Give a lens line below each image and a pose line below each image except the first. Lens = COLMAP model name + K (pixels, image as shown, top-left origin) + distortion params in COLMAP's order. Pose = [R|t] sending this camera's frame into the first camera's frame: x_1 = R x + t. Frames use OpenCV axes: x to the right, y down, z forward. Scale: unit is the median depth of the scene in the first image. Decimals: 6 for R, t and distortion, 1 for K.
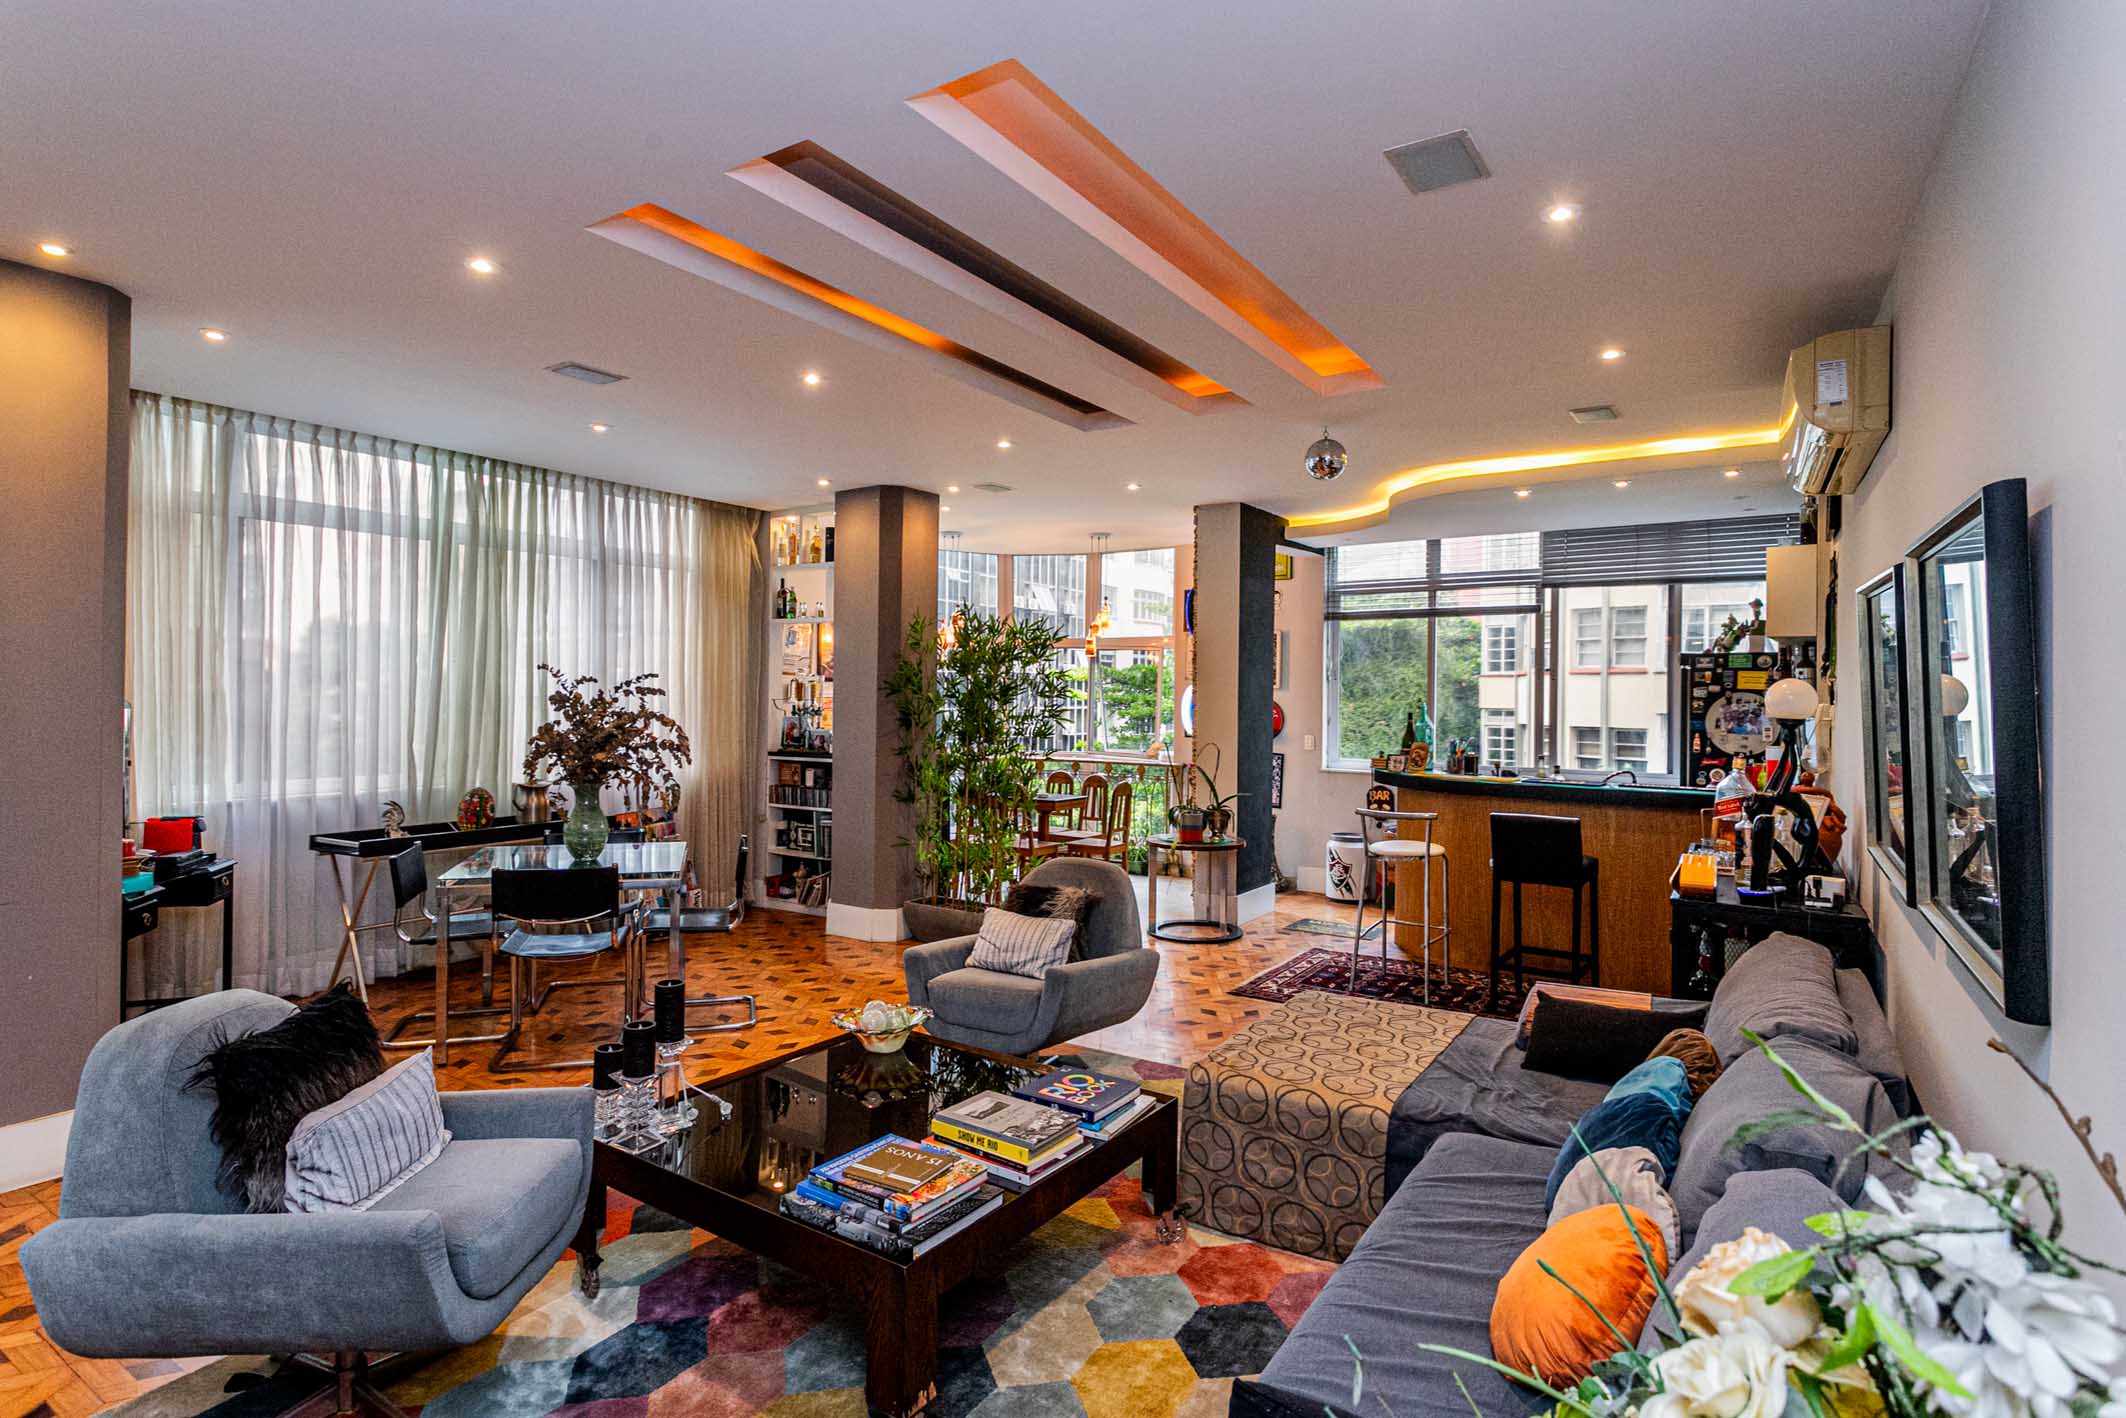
lens RADIAL K [[1092.4, 0, 1039.9], [0, 1092.4, 694.3], [0, 0, 1]] dist [-0.000800, 0.000419]
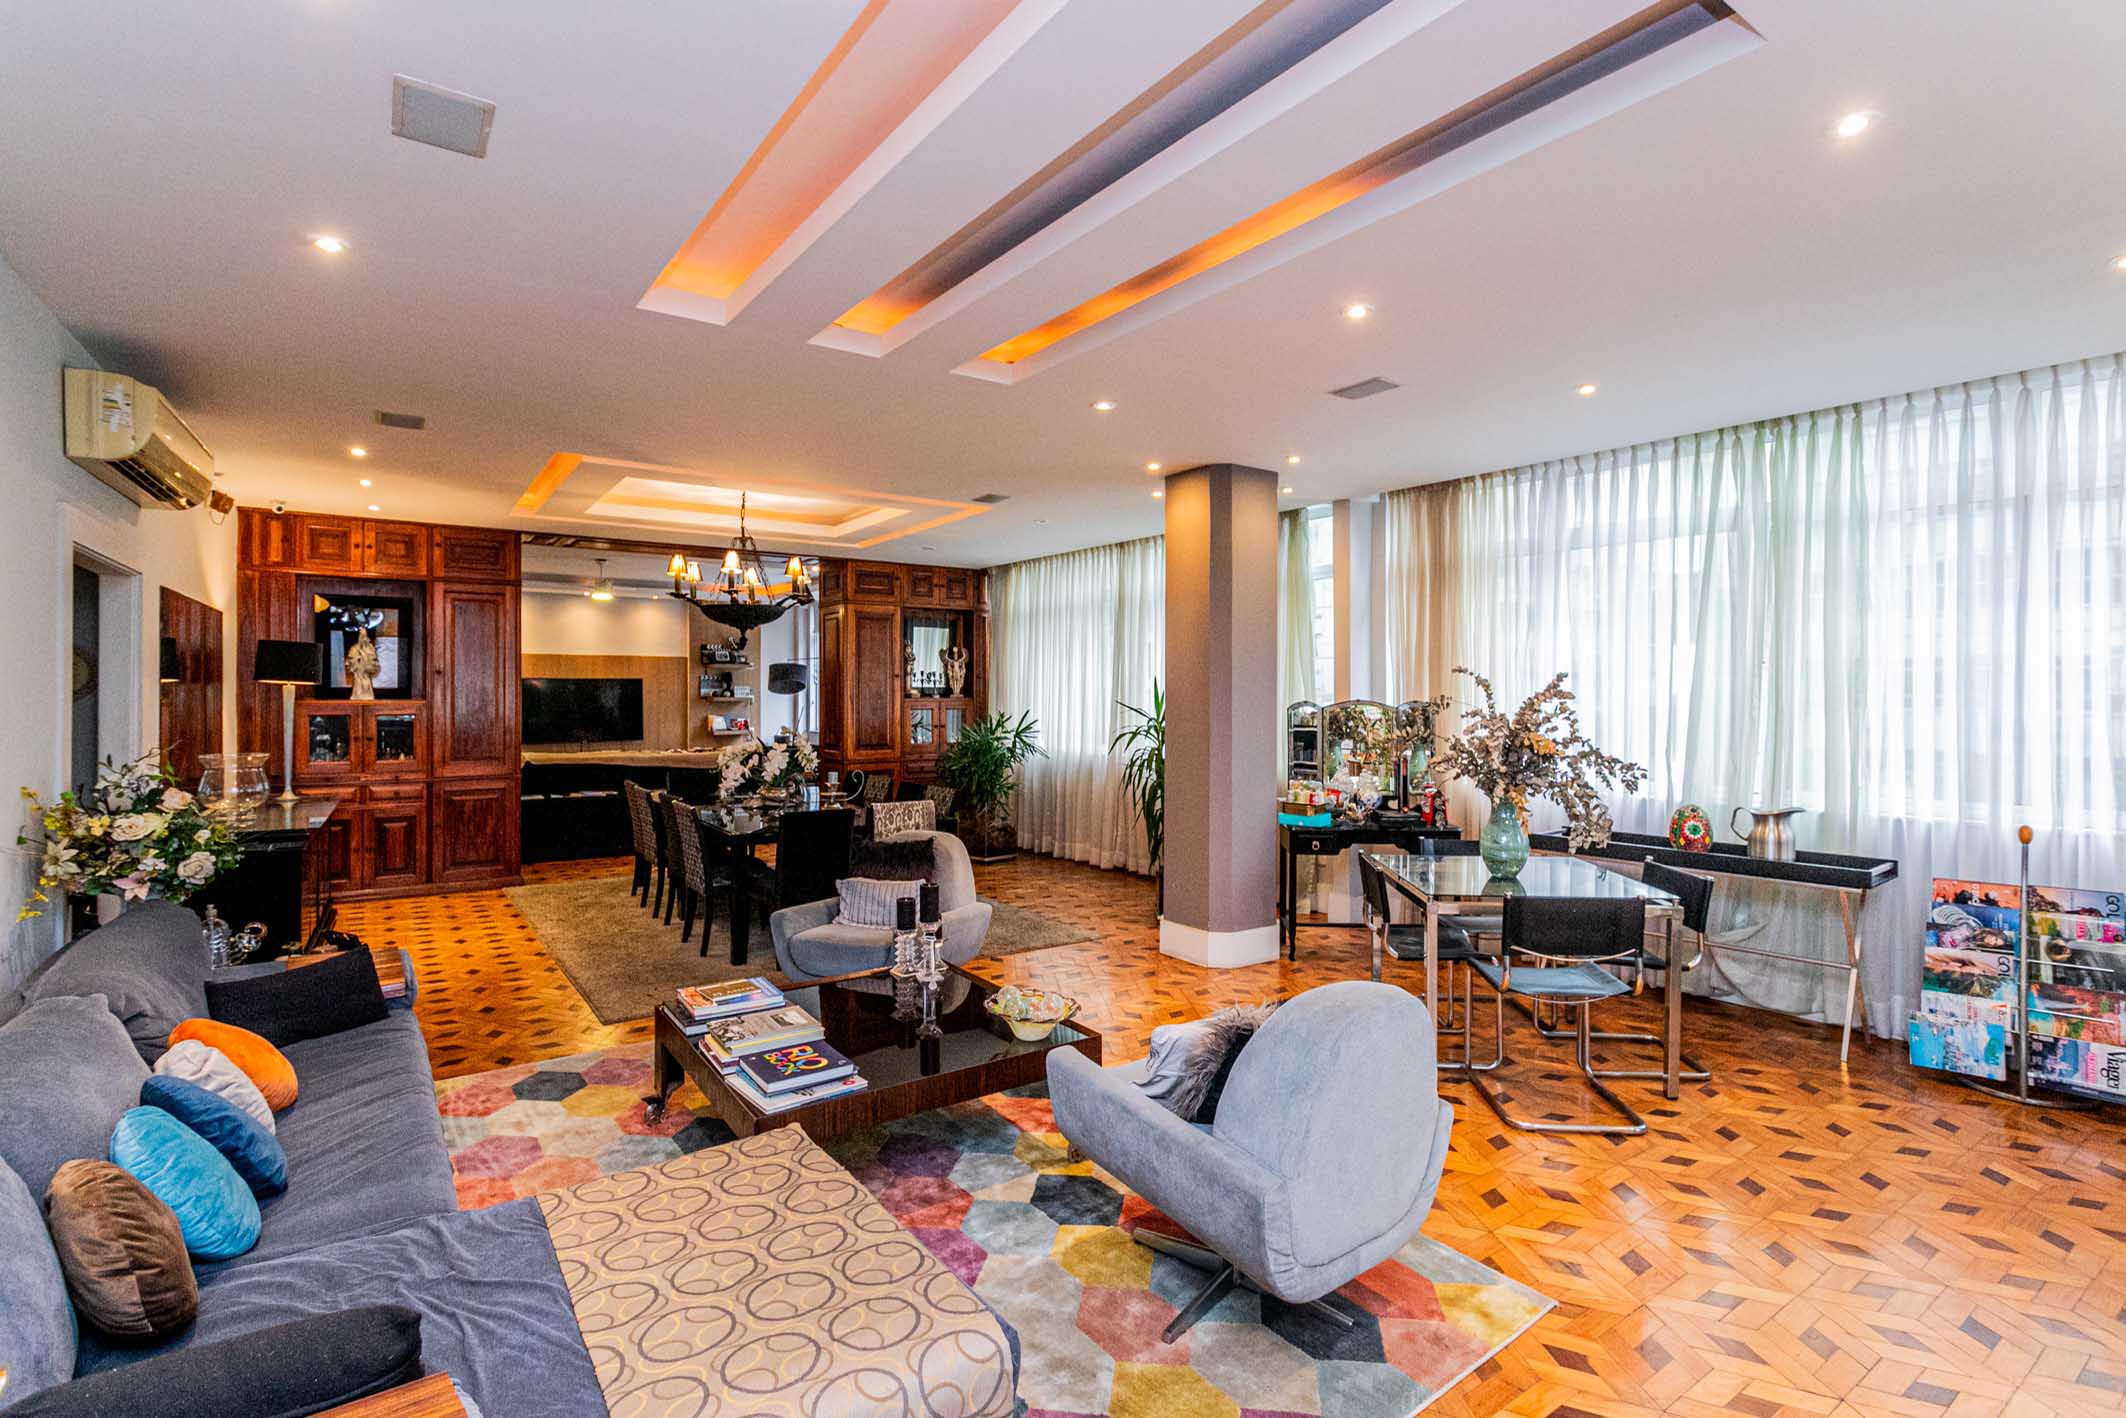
lens RADIAL K [[1006.2, 0, 1060.1], [0, 1006.2, 695.4], [0, 0, 1]] dist [0.000459, 0.001581]
pose [[-0.359055, -0.009013, -0.933273, 0.417260], [-0.004732, 0.999958, -0.007836, 0.005149], [0.933304, 0.001603, -0.359083, 0.770148]]
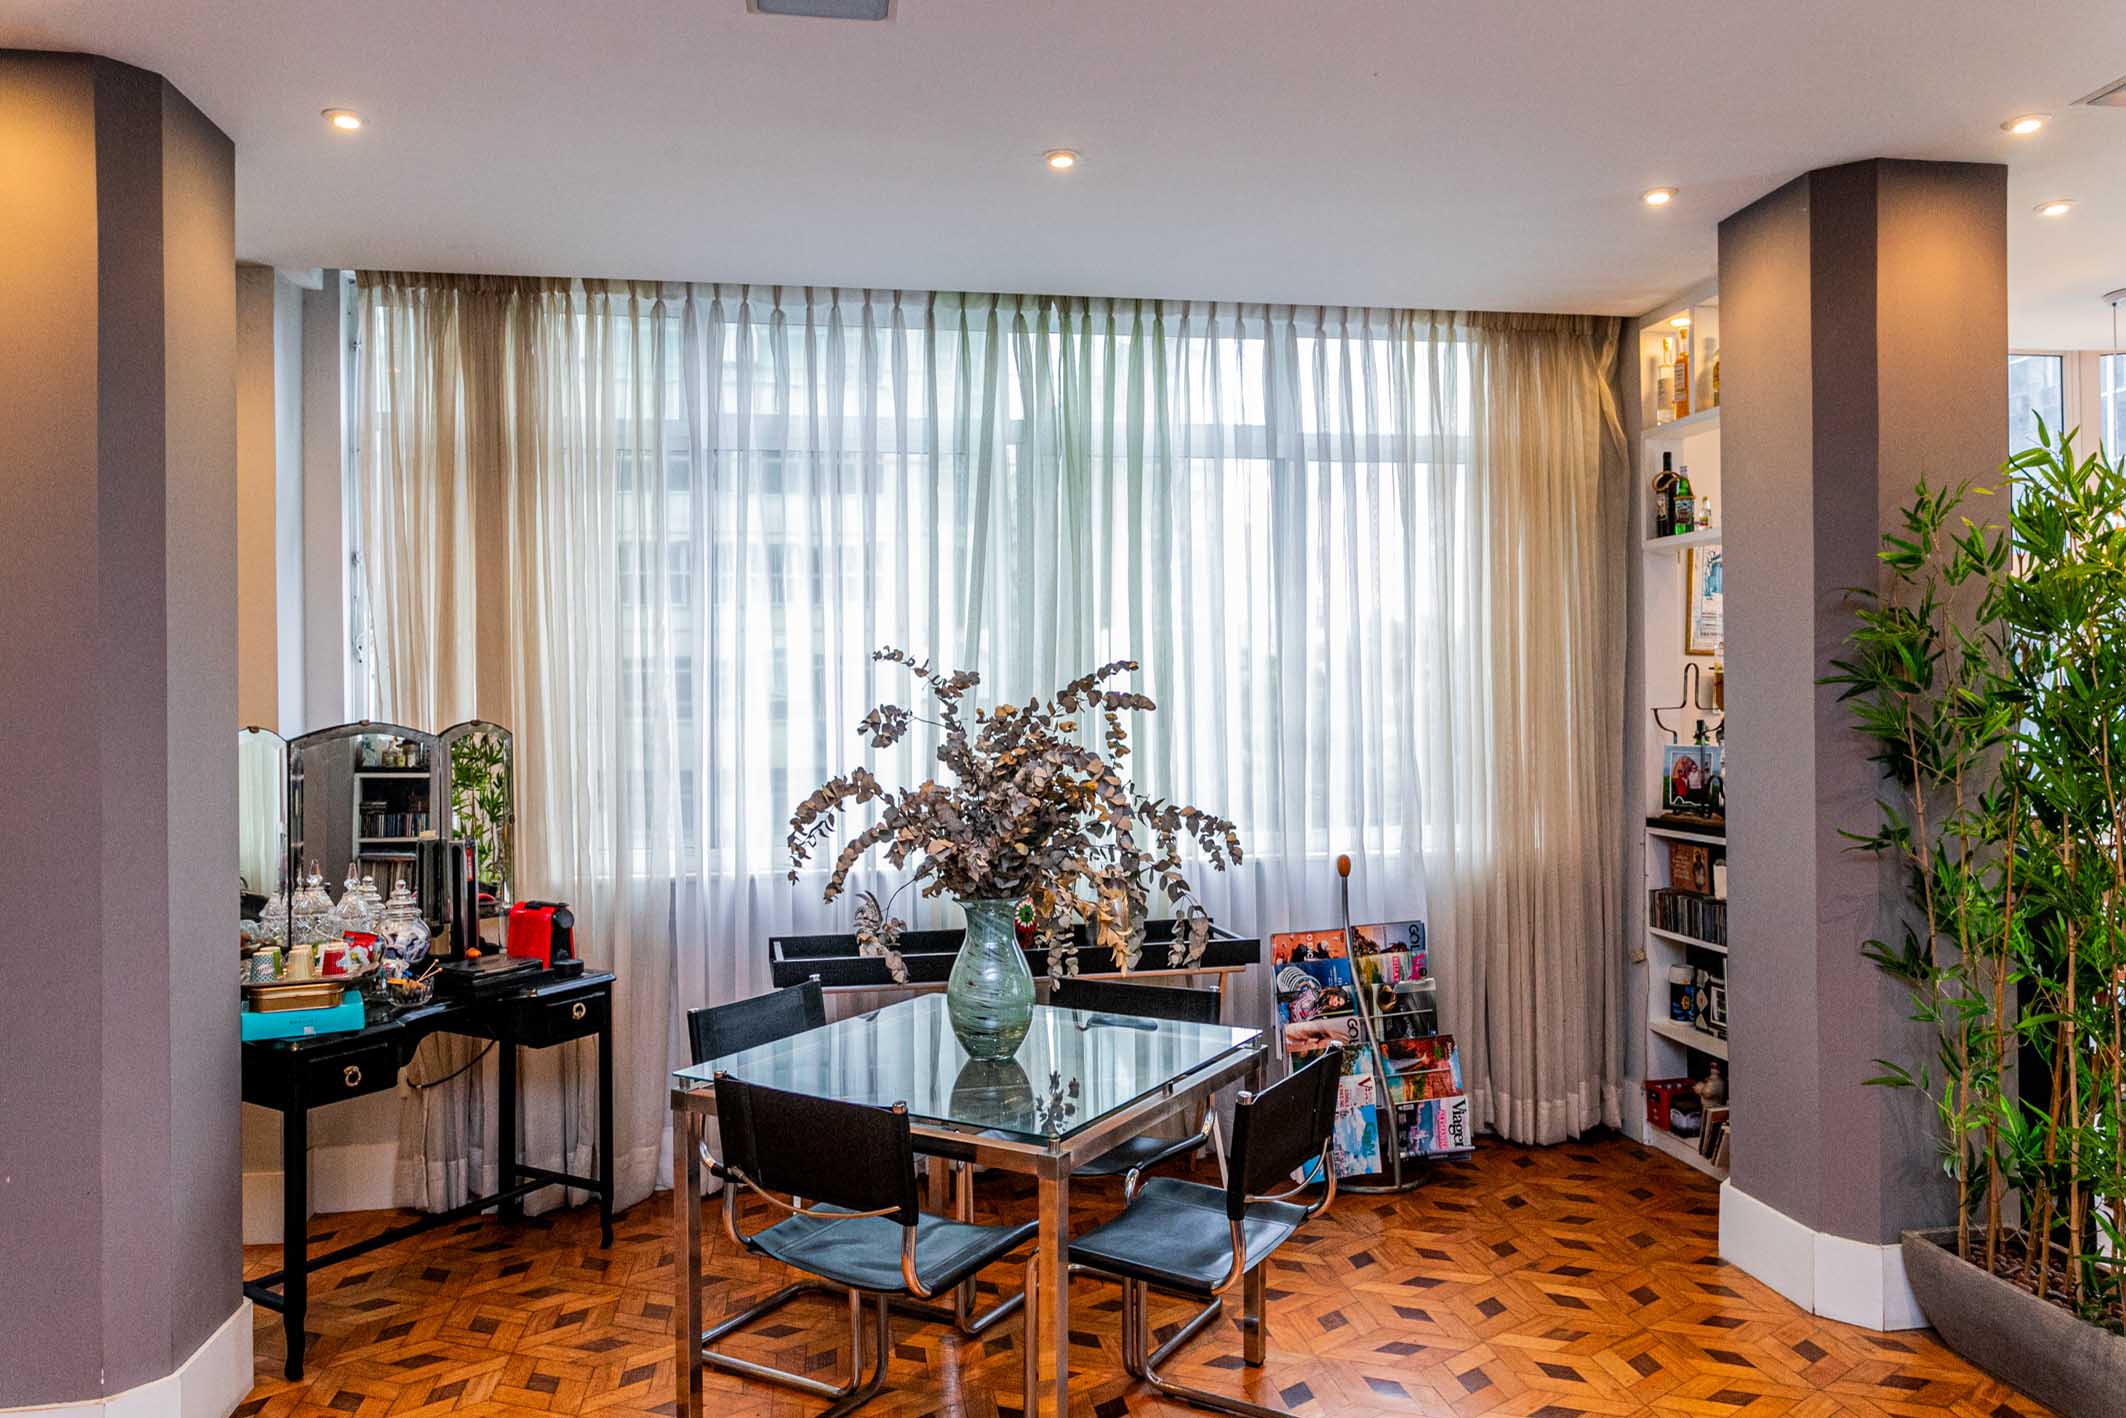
lens RADIAL K [[1479.5, 0, 1071.6], [0, 1479.5, 685.6], [0, 0, 1]] dist [-0.007819, -0.001070]
pose [[0.684964, -0.021689, -0.728254, 0.063710], [0.017540, 0.999758, -0.013278, -0.001373], [0.728366, -0.003678, 0.685179, 0.471279]]
